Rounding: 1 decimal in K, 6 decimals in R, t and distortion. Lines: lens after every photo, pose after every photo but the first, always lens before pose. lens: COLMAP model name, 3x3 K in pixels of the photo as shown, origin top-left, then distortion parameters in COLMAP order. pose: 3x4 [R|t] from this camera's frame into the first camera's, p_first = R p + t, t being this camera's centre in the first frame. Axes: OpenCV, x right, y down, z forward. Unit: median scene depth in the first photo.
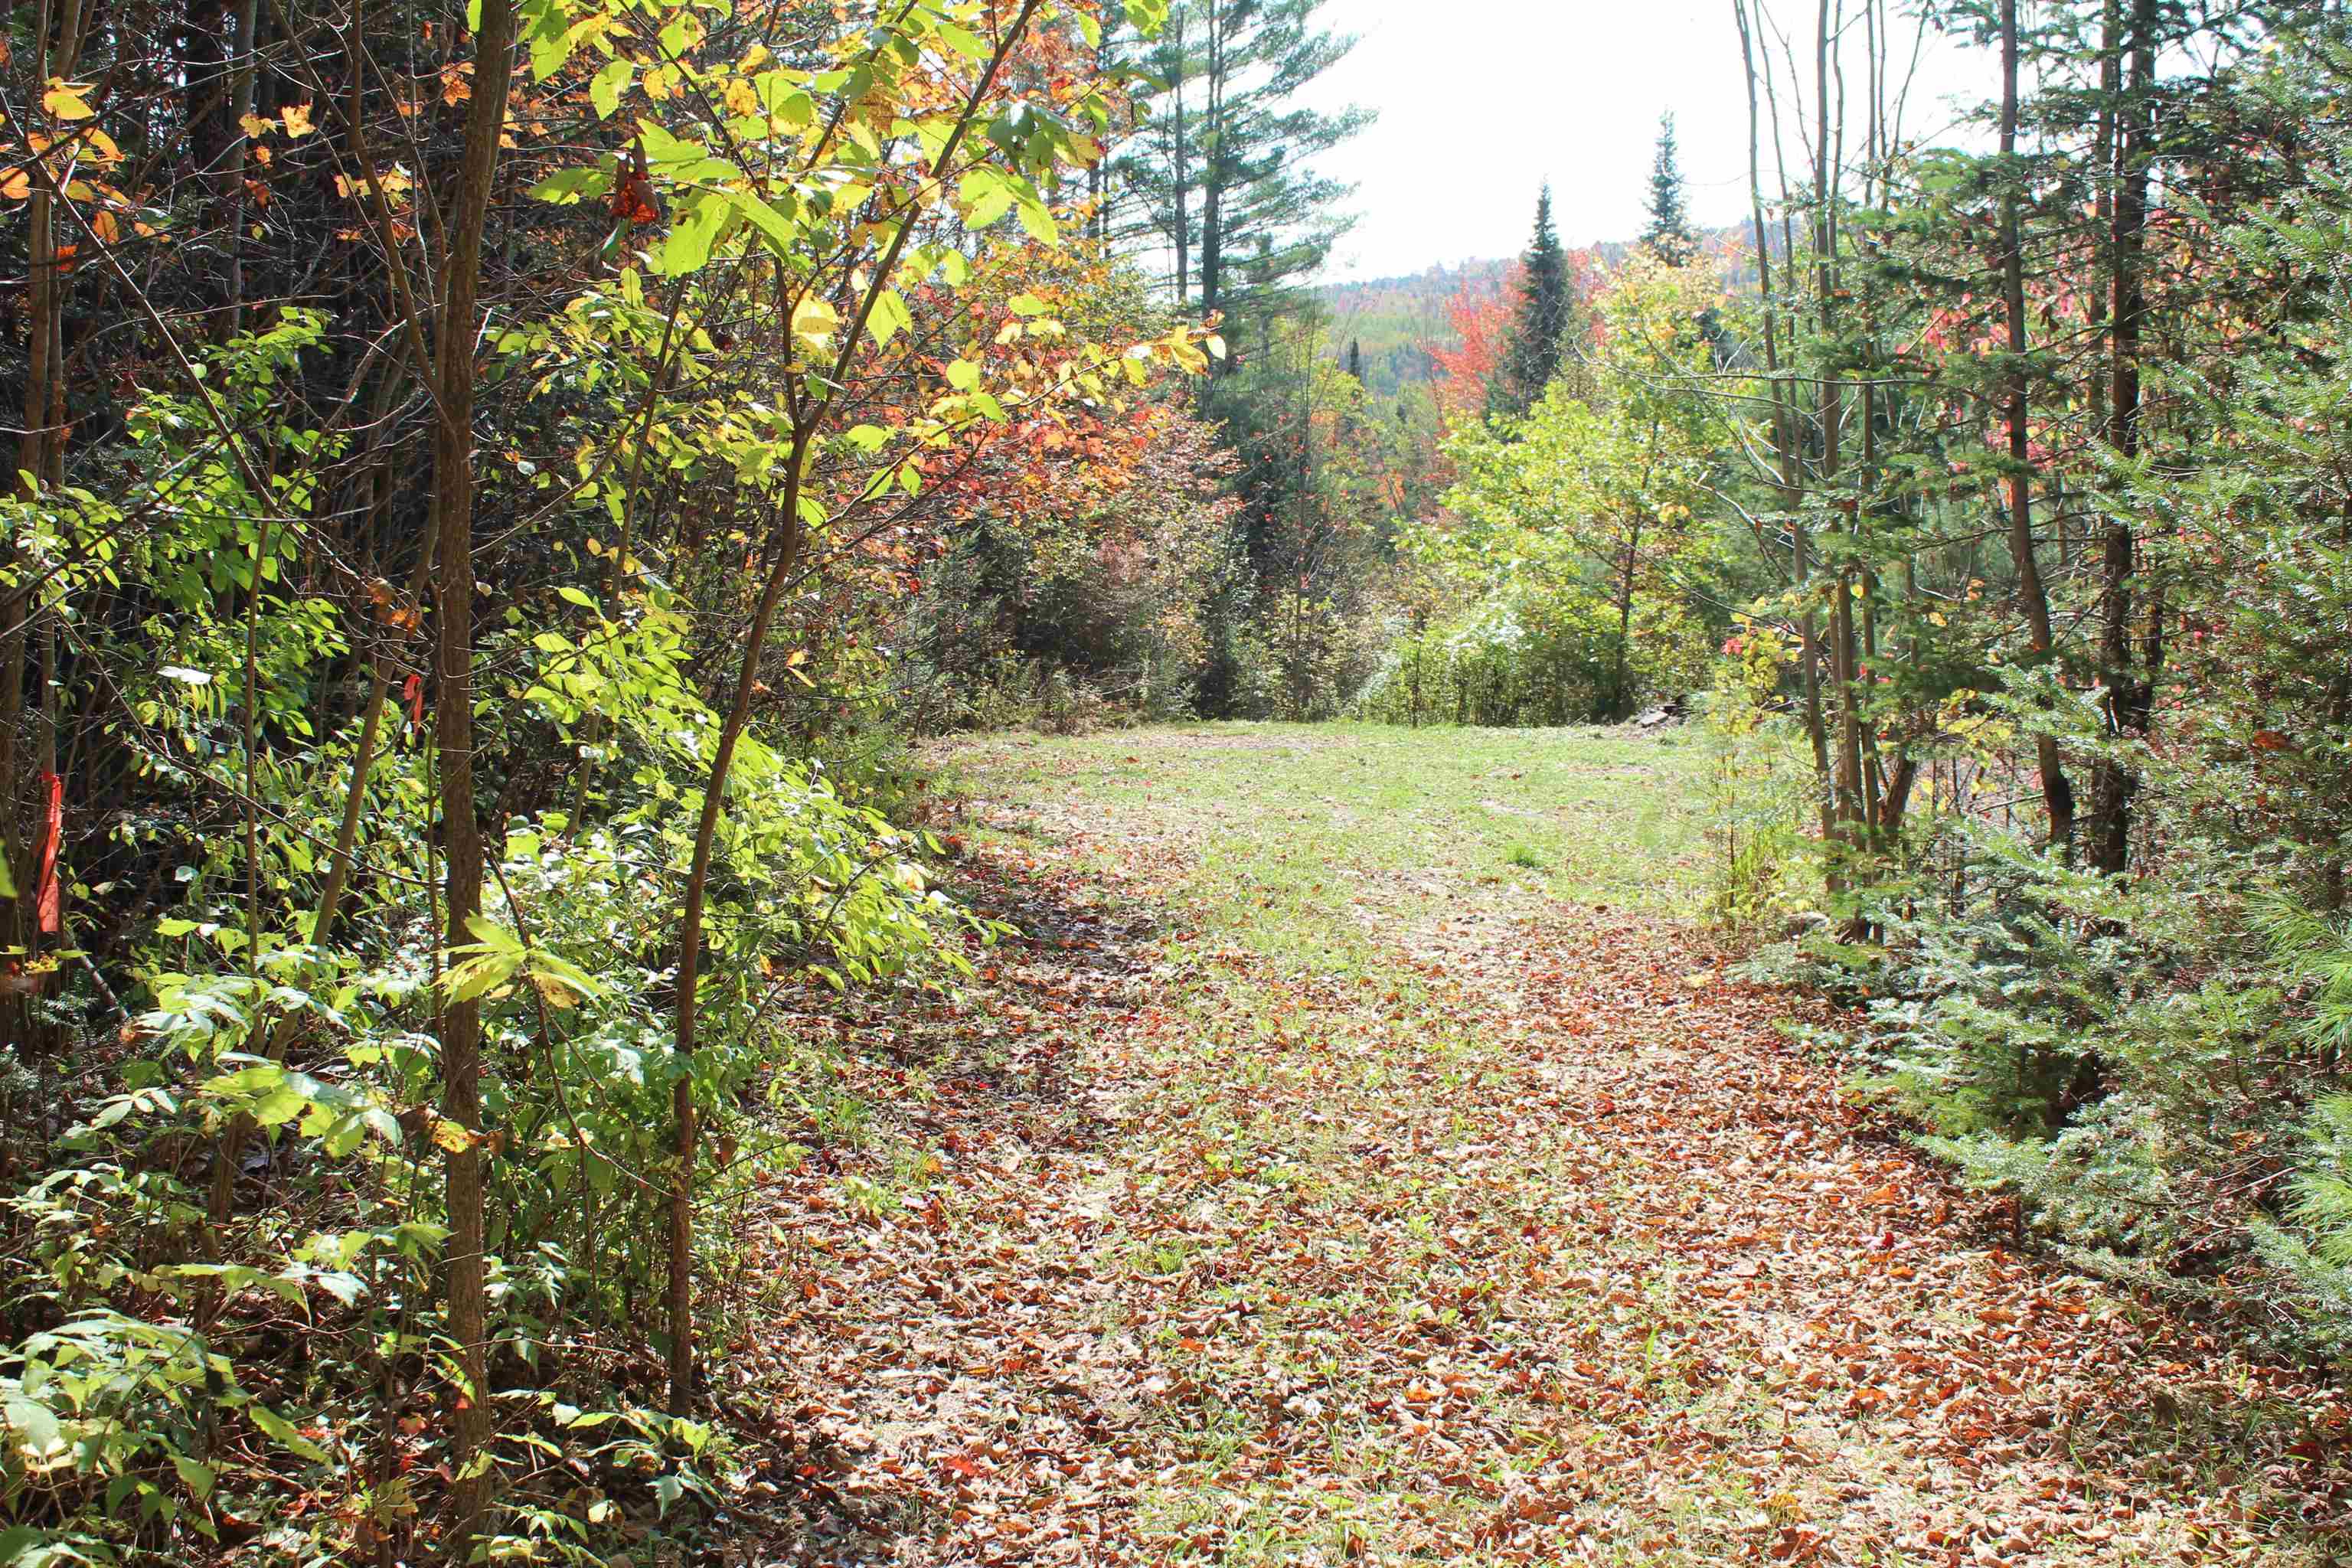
lens RADIAL K [[2473.5, 0, 1175.4], [0, 2473.5, 660.4], [0, 0, 1]] dist [-0.276083, -0.002199]
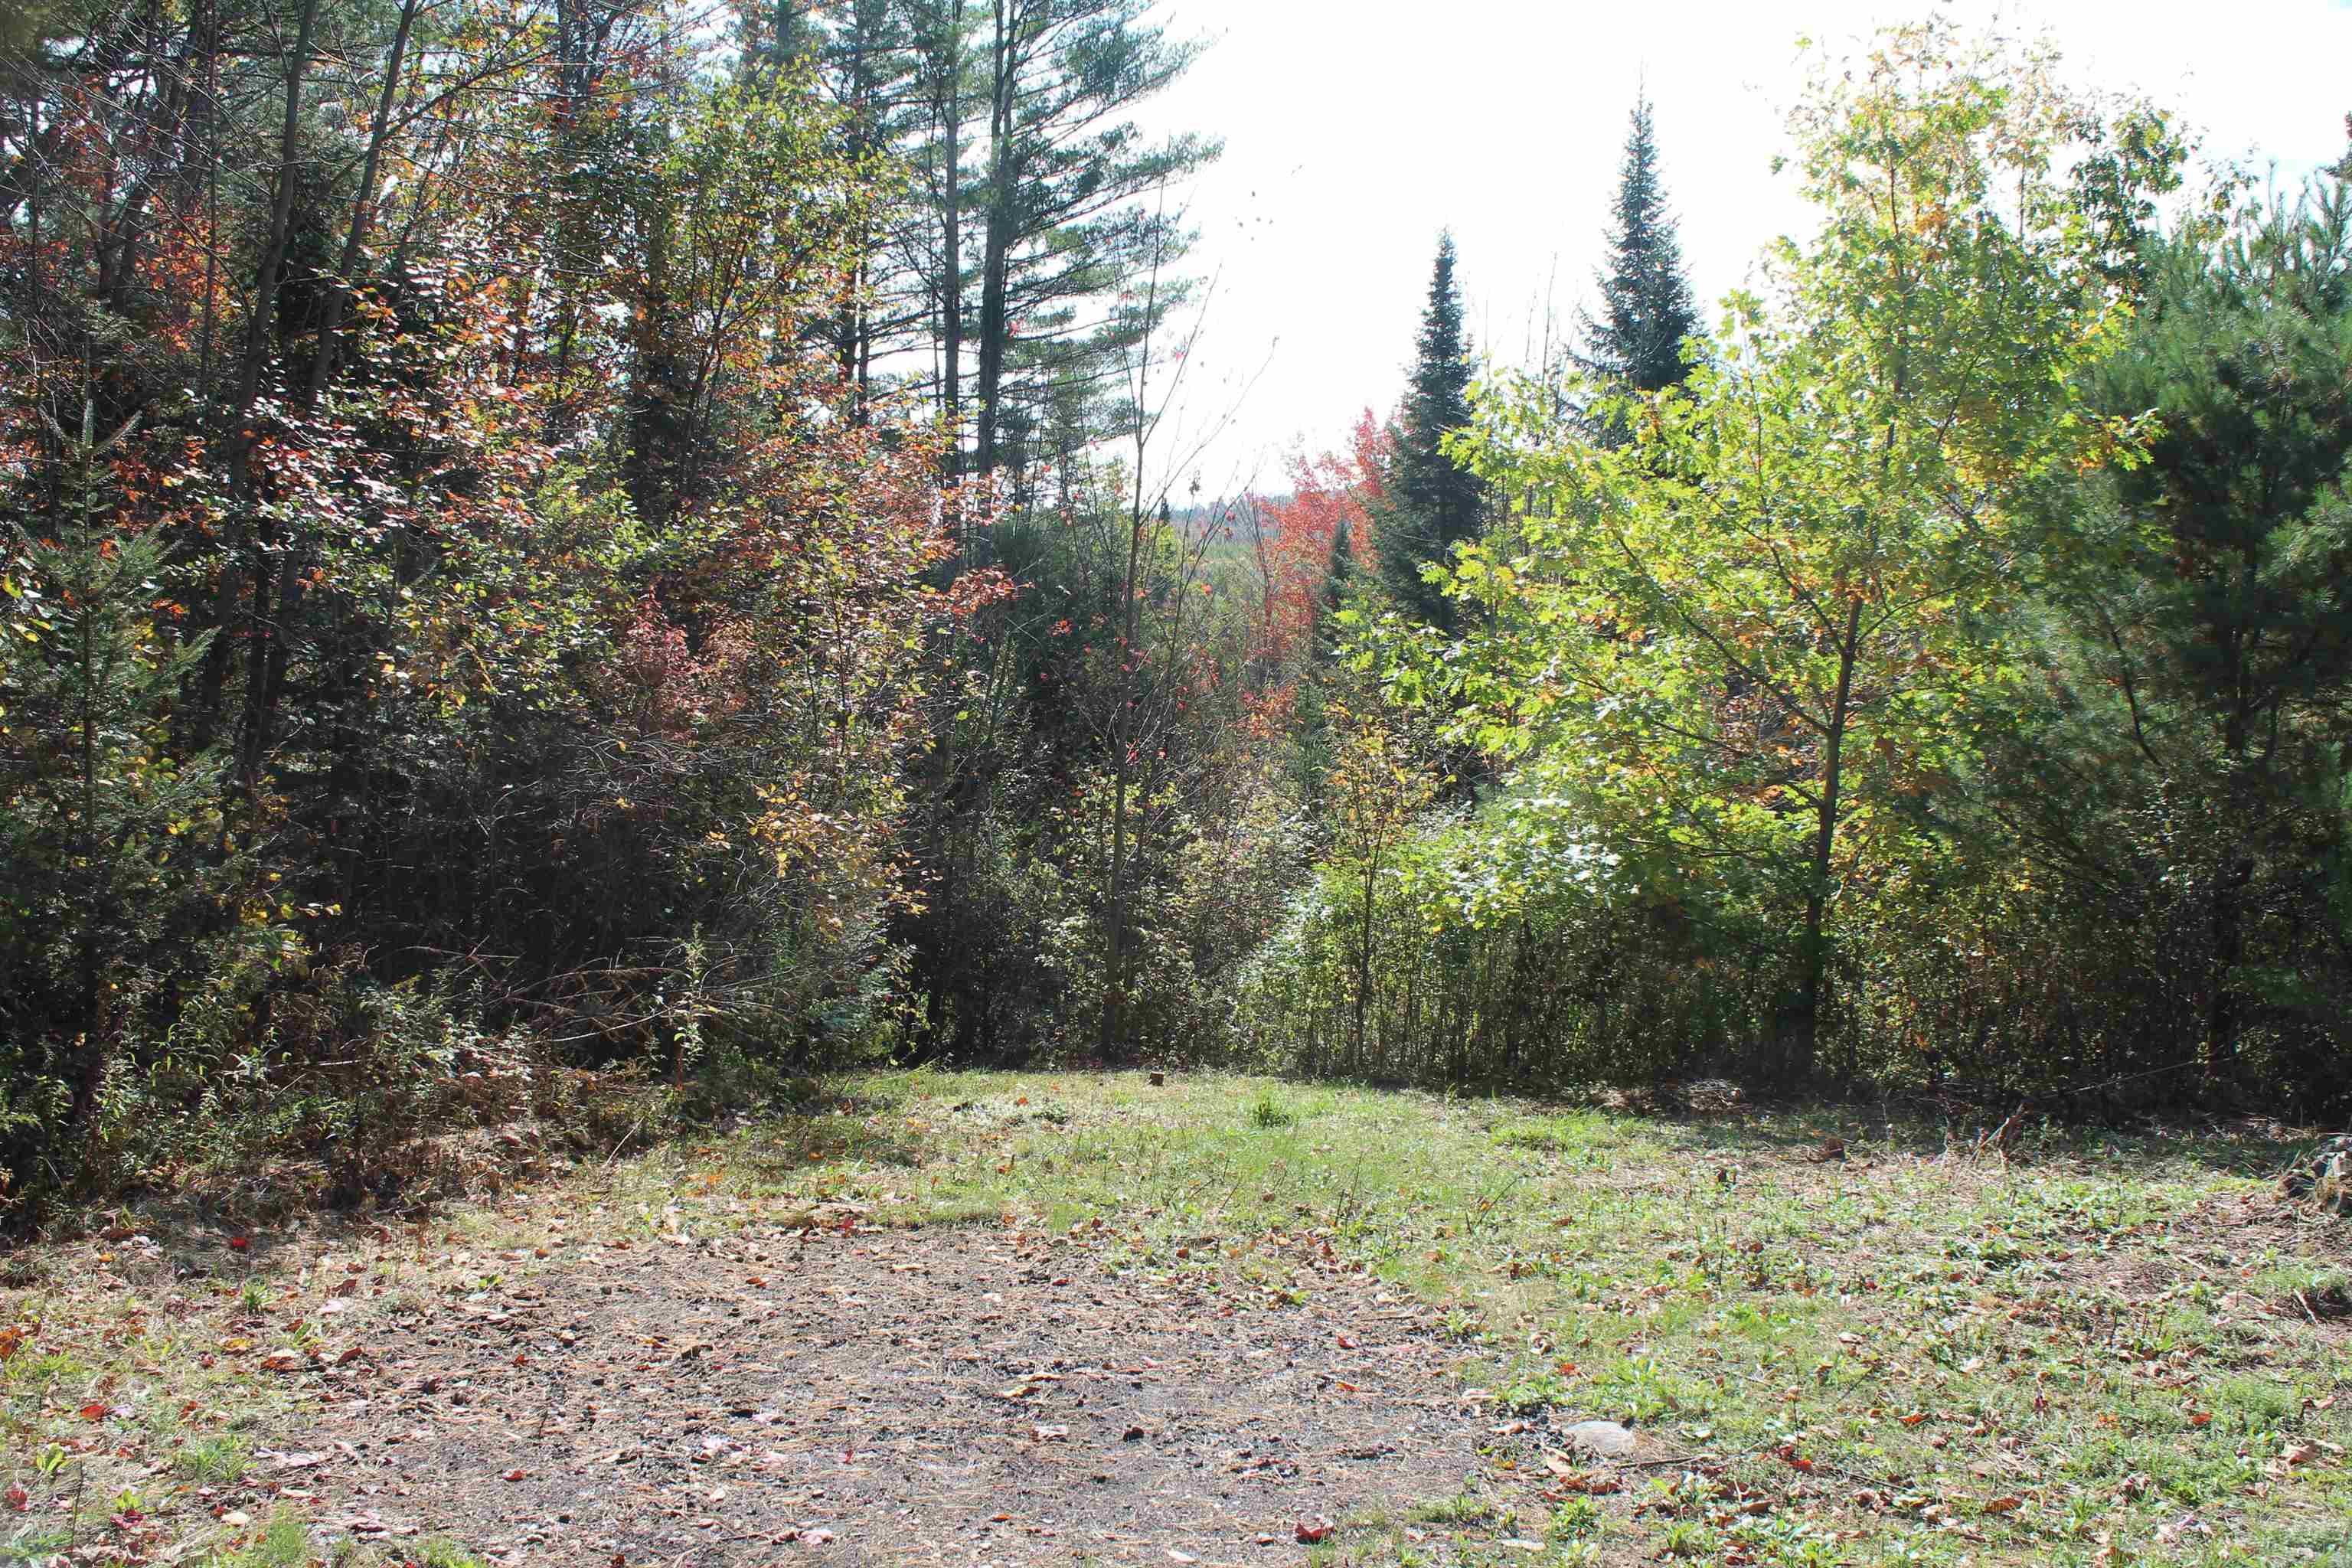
lens RADIAL K [[2137.8, 0, 1176.1], [0, 2137.8, 714.0], [0, 0, 1]] dist [-0.144043, 0.013533]
pose [[0.995984, 0.013580, 0.088499, 0.022889], [-0.007689, 0.997753, -0.066563, -0.010329], [-0.089204, 0.065615, 0.993850, 0.591271]]
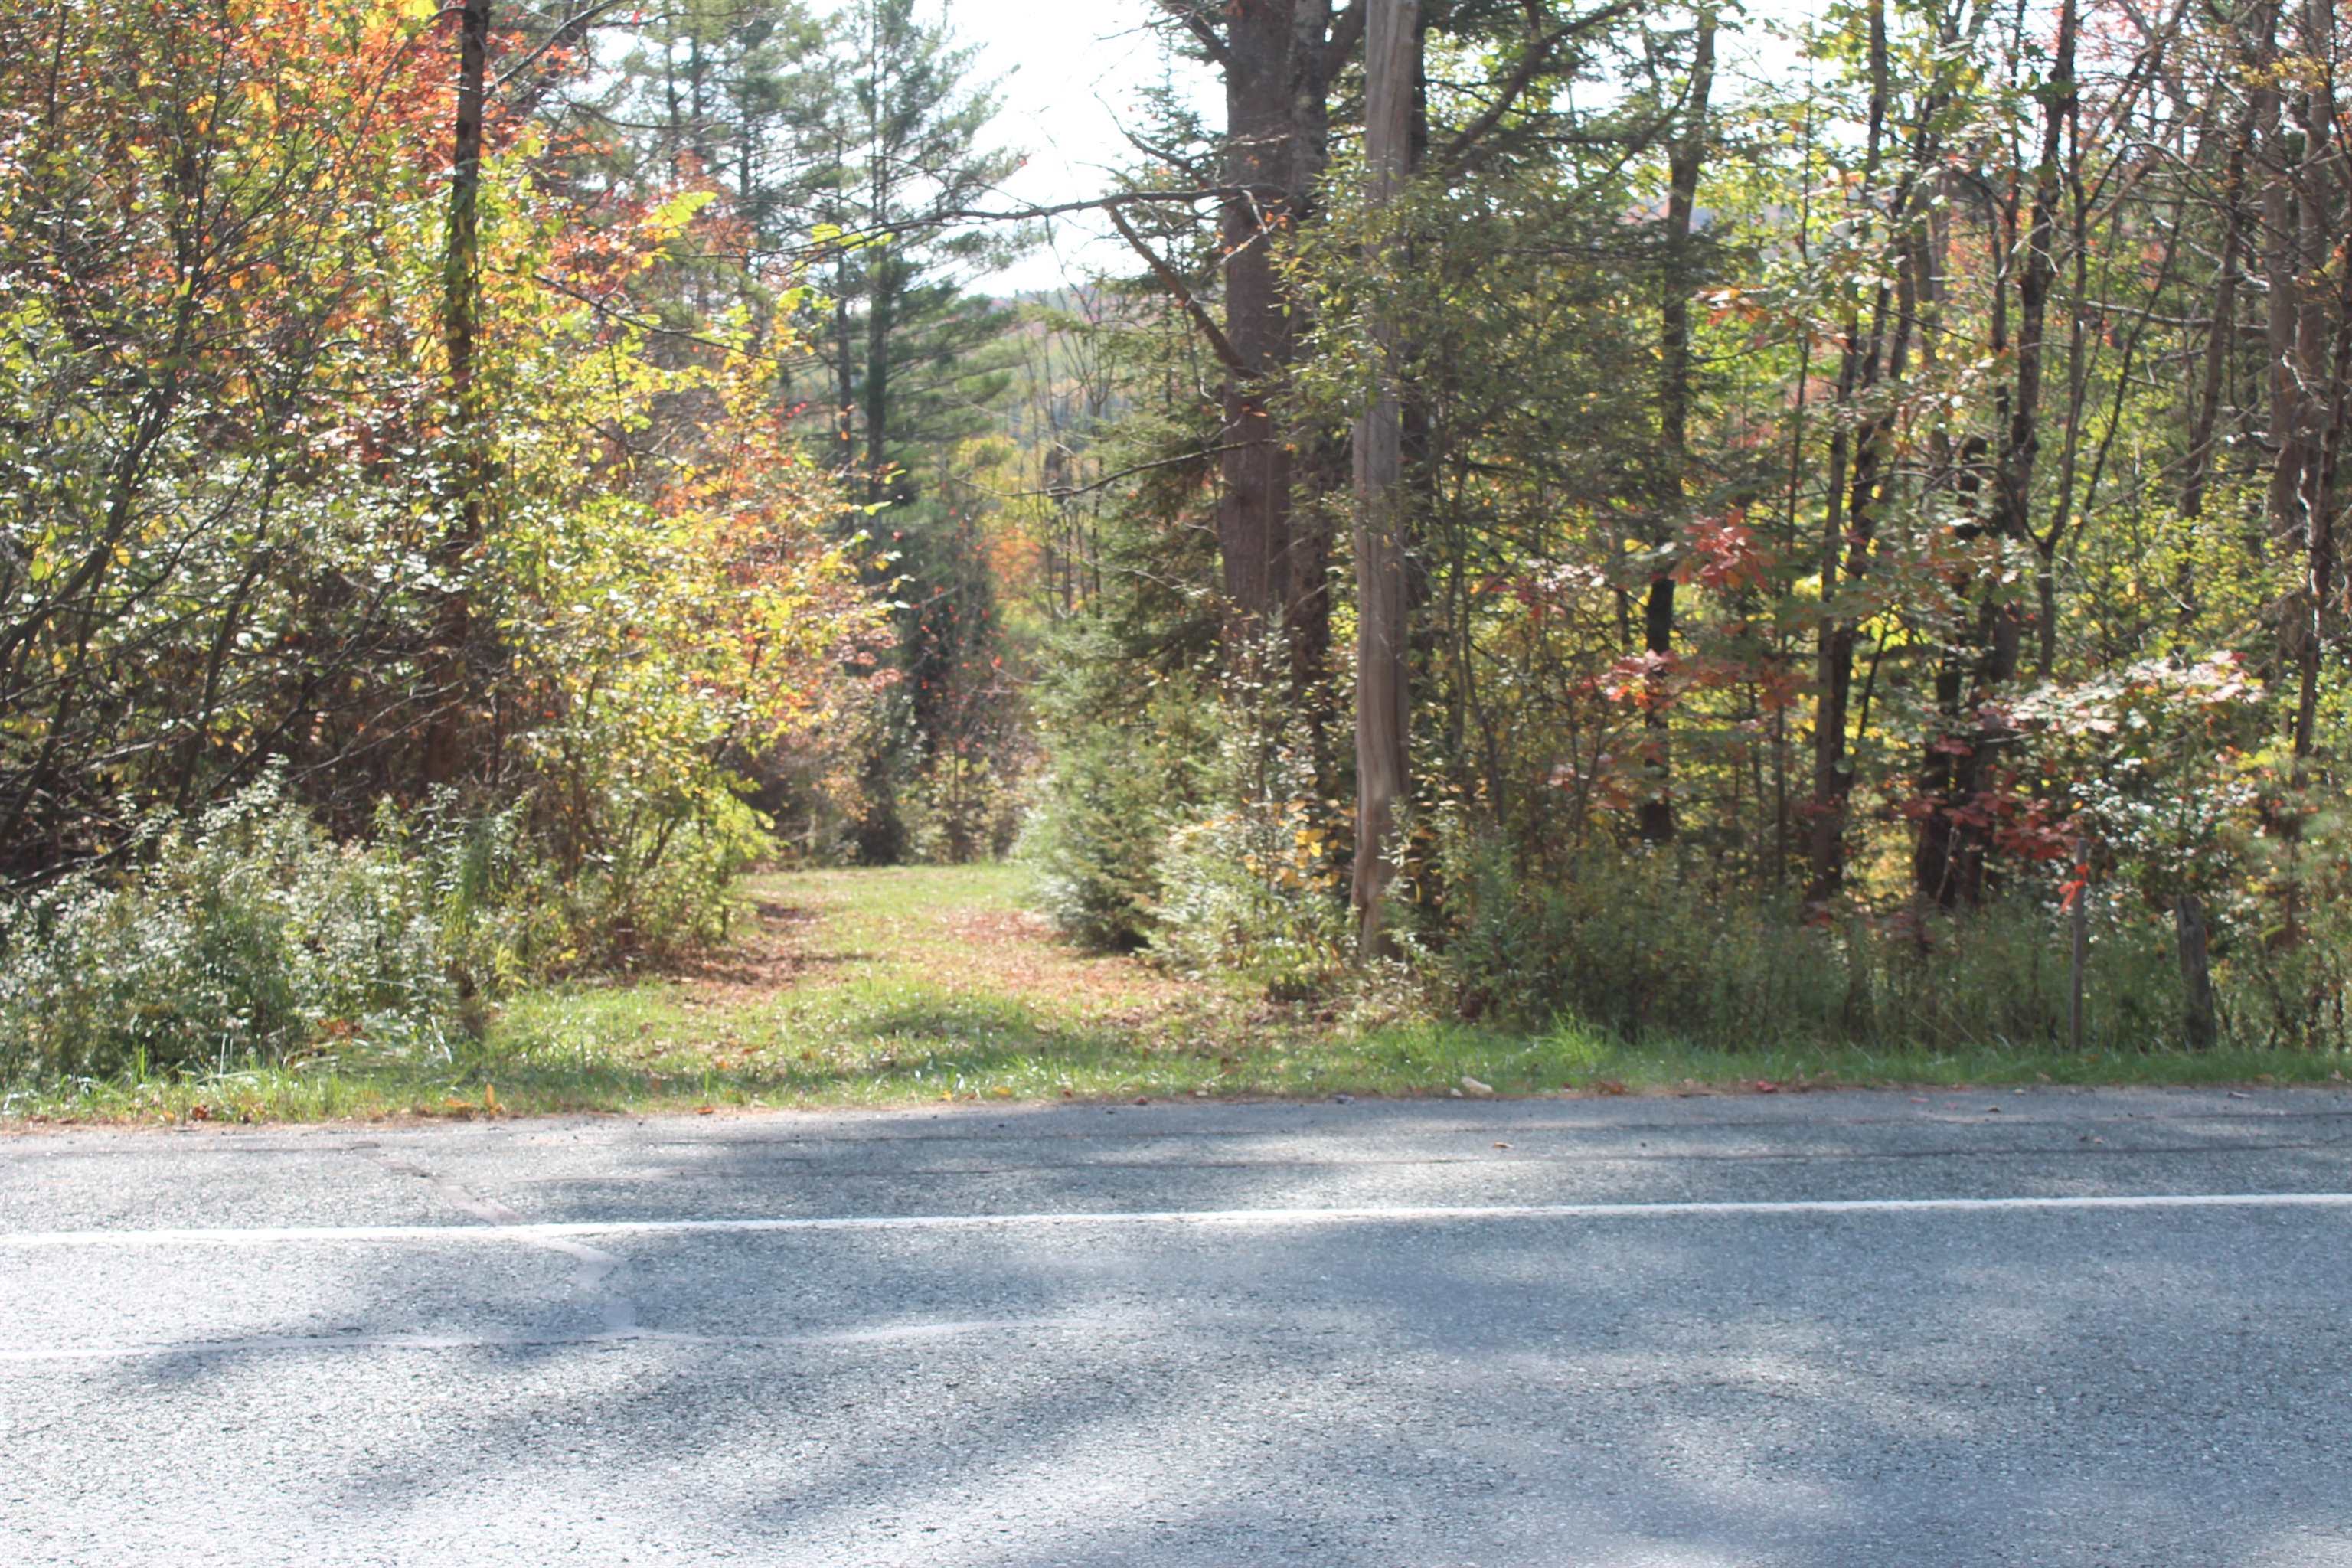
lens RADIAL K [[3847.6, 0, 1176.0], [0, 3847.6, 784.0], [0, 0, 1]] dist [0.016302, 0.015951]
pose [[0.996406, -0.011514, 0.083920, 0.005922], [0.013006, 0.999767, -0.017251, 0.015990], [-0.083702, 0.018280, 0.996323, -0.704739]]
